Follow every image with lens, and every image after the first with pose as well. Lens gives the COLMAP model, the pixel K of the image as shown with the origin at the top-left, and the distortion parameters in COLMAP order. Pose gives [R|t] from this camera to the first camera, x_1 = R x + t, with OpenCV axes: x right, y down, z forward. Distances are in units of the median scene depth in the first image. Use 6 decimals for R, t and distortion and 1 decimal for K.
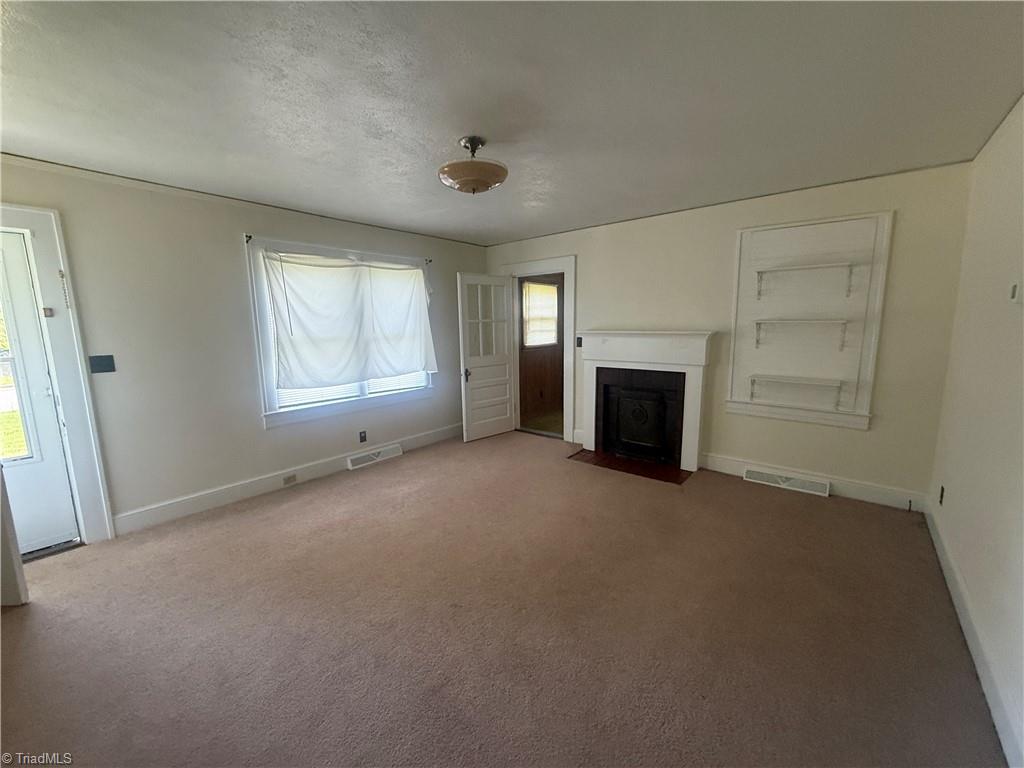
lens RADIAL K [[407.9, 0, 510.4], [0, 407.9, 383.4], [0, 0, 1]] dist [0.000476, -0.000112]
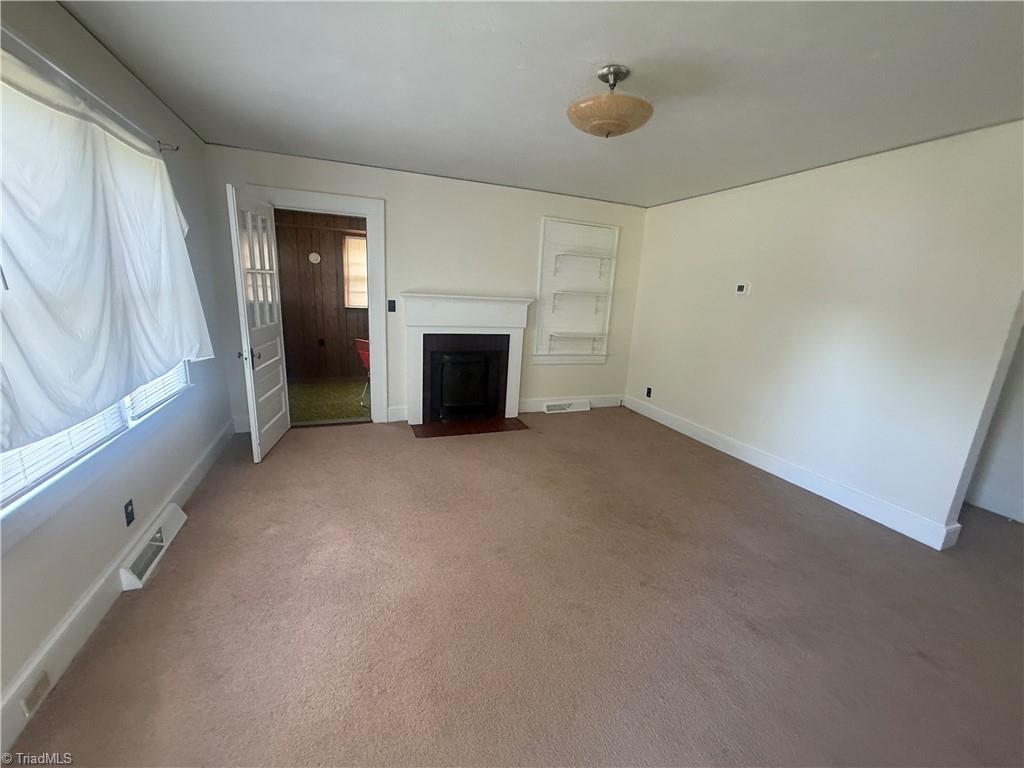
lens RADIAL K [[407.9, 0, 510.4], [0, 407.9, 383.4], [0, 0, 1]] dist [0.000476, -0.000112]
pose [[0.483295, -0.159956, 0.860721, -0.603530], [0.071673, 0.987096, 0.143196, -0.056659], [-0.872519, -0.007515, 0.488523, 0.454123]]
